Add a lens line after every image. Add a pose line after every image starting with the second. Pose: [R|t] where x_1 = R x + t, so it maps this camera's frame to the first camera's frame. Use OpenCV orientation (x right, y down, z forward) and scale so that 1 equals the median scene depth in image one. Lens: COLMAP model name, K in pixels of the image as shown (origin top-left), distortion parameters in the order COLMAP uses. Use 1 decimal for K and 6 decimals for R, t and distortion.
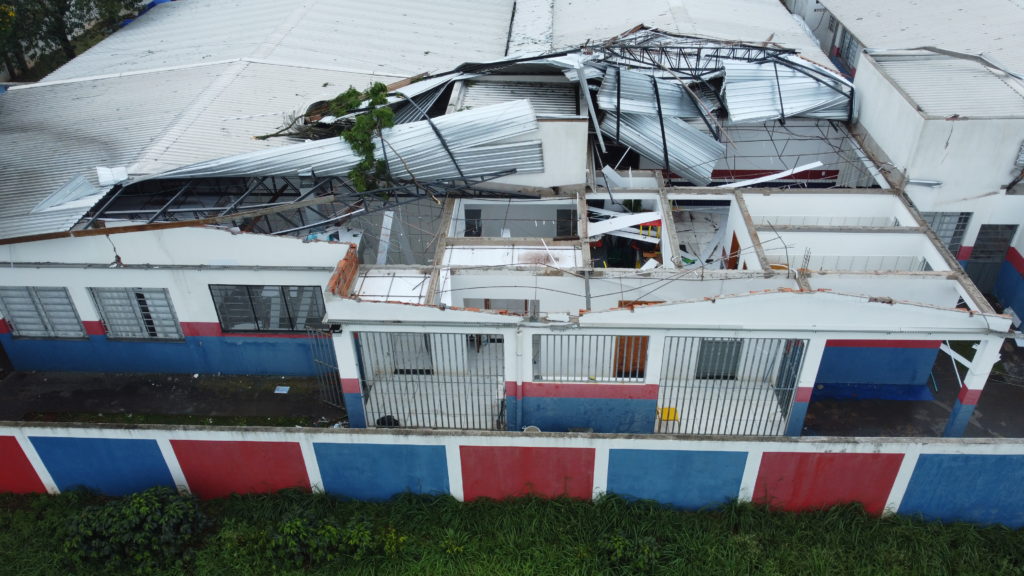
lens RADIAL K [[779.8, 0, 512.0], [0, 779.8, 288.0], [0, 0, 1]] dist [-0.000724, 0.002567]
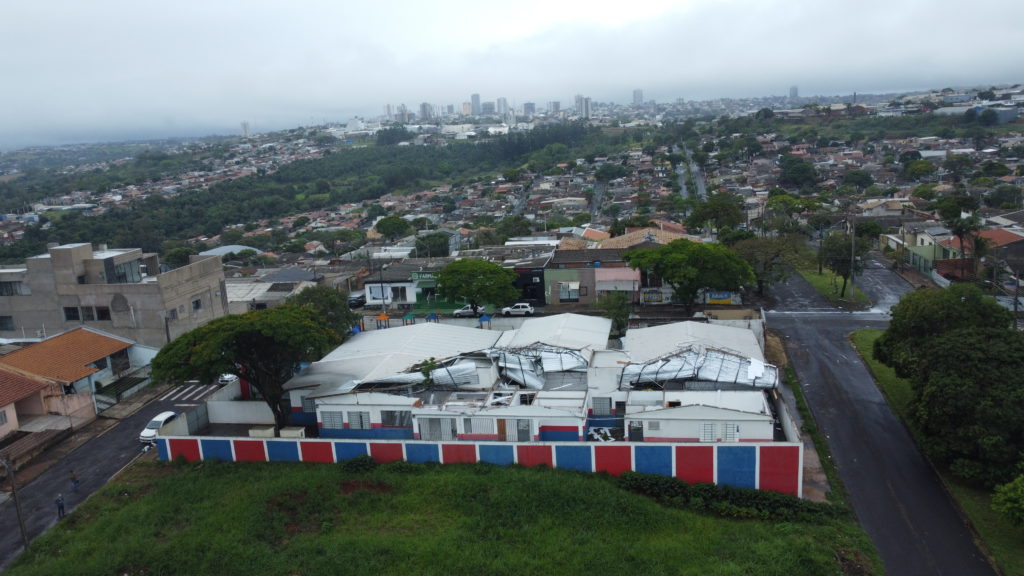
lens RADIAL K [[779.8, 0, 512.0], [0, 779.8, 288.0], [0, 0, 1]] dist [-0.000724, 0.002567]
pose [[0.990696, -0.008871, -0.135801, 0.655041], [-0.043705, 0.924278, -0.379209, 0.755334], [0.128882, 0.381616, 0.915292, -2.261412]]
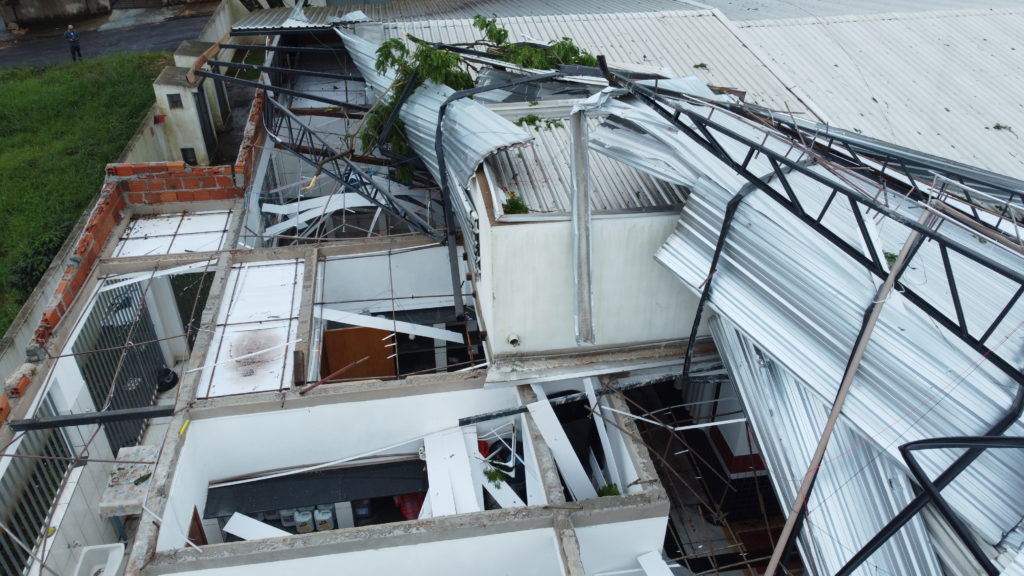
lens RADIAL K [[779.8, 0, 512.0], [0, 779.8, 288.0], [0, 0, 1]] dist [-0.000724, 0.002567]
pose [[0.197646, 0.554167, -0.808601, 0.453347], [-0.560016, 0.740847, 0.370847, -0.347772], [0.804561, 0.379533, 0.456768, 0.807290]]
